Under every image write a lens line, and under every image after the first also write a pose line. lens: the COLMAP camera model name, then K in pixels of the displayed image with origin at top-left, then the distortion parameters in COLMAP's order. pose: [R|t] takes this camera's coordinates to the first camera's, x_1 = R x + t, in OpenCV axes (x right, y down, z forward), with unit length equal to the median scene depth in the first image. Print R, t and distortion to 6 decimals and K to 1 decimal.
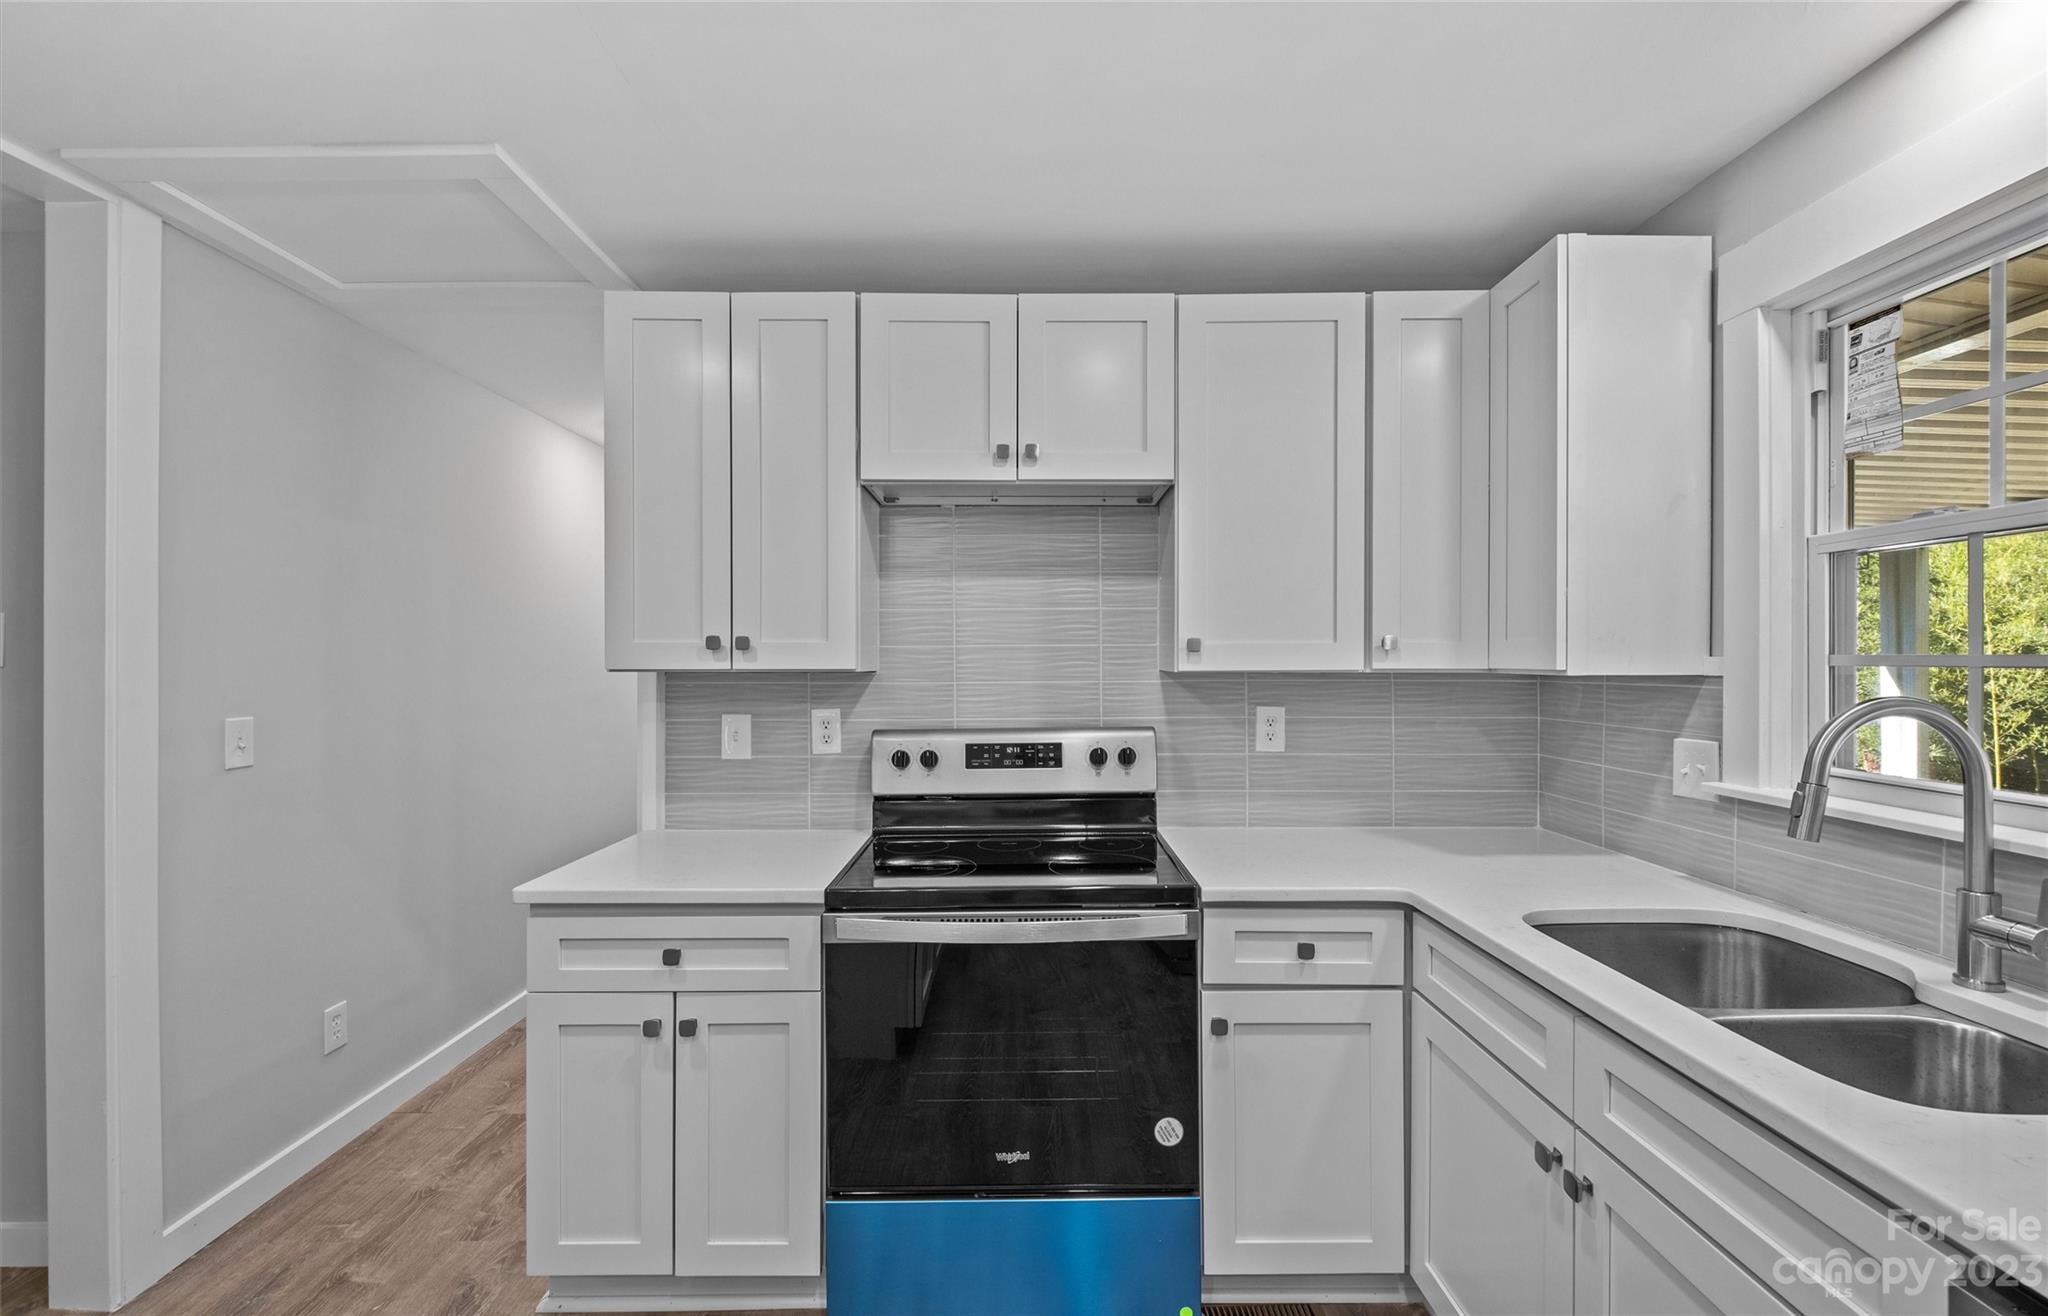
lens RADIAL K [[901.2, 0, 1033.7], [0, 901.2, 659.3], [0, 0, 1]] dist [0.003596, 0.000272]
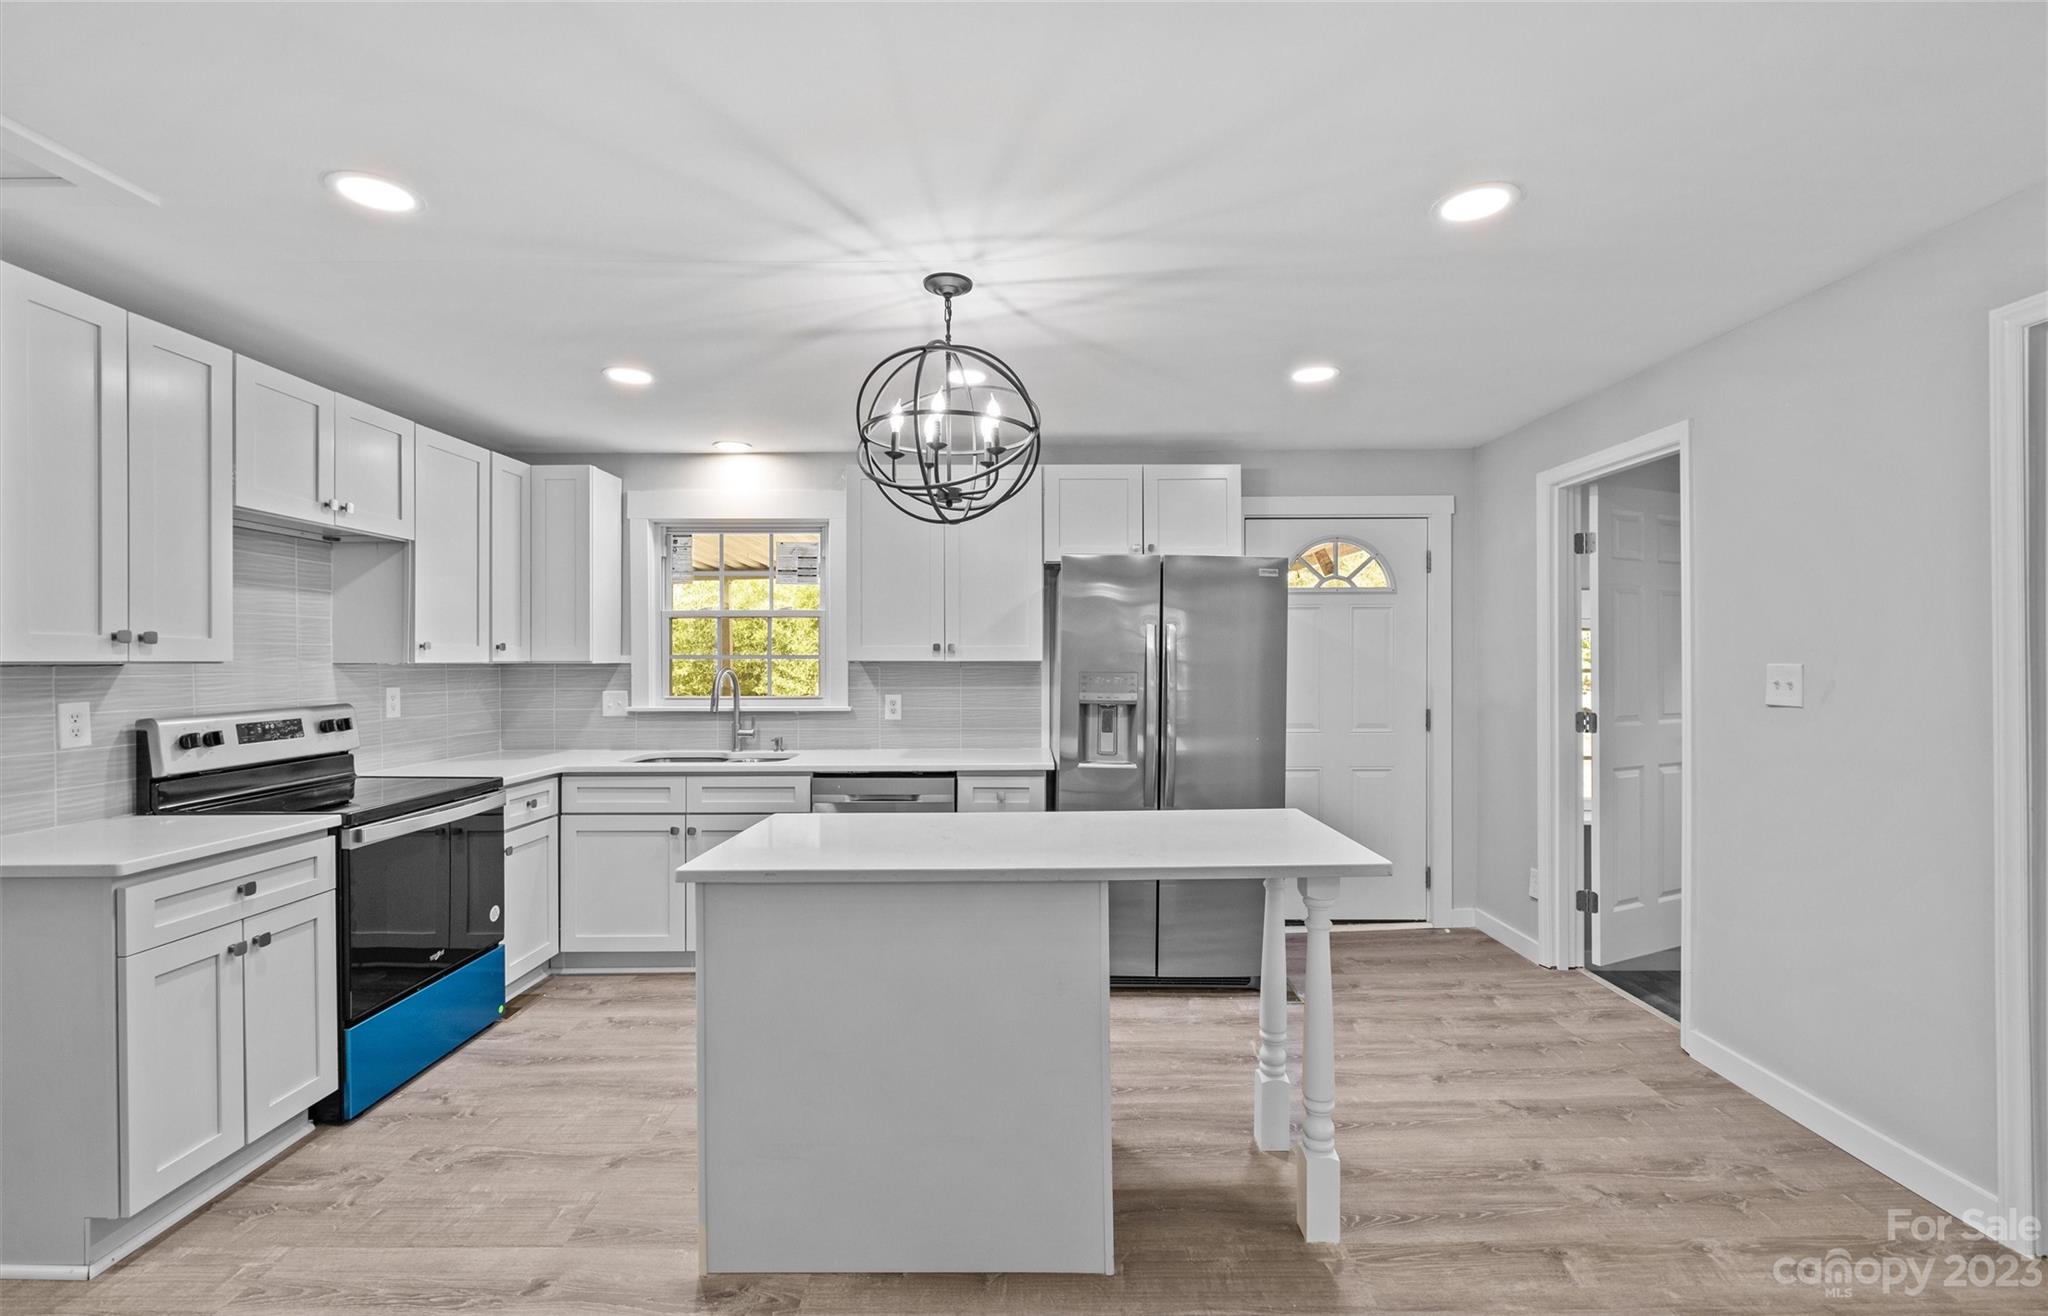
lens RADIAL K [[901.2, 0, 1020.5], [0, 901.2, 656.0], [0, 0, 1]] dist [0.003596, 0.000272]
pose [[0.018056, 0.006396, 0.999817, -1.398503], [0.005357, 0.999965, -0.006494, 0.017799], [-0.999823, 0.005473, 0.018021, -0.081262]]
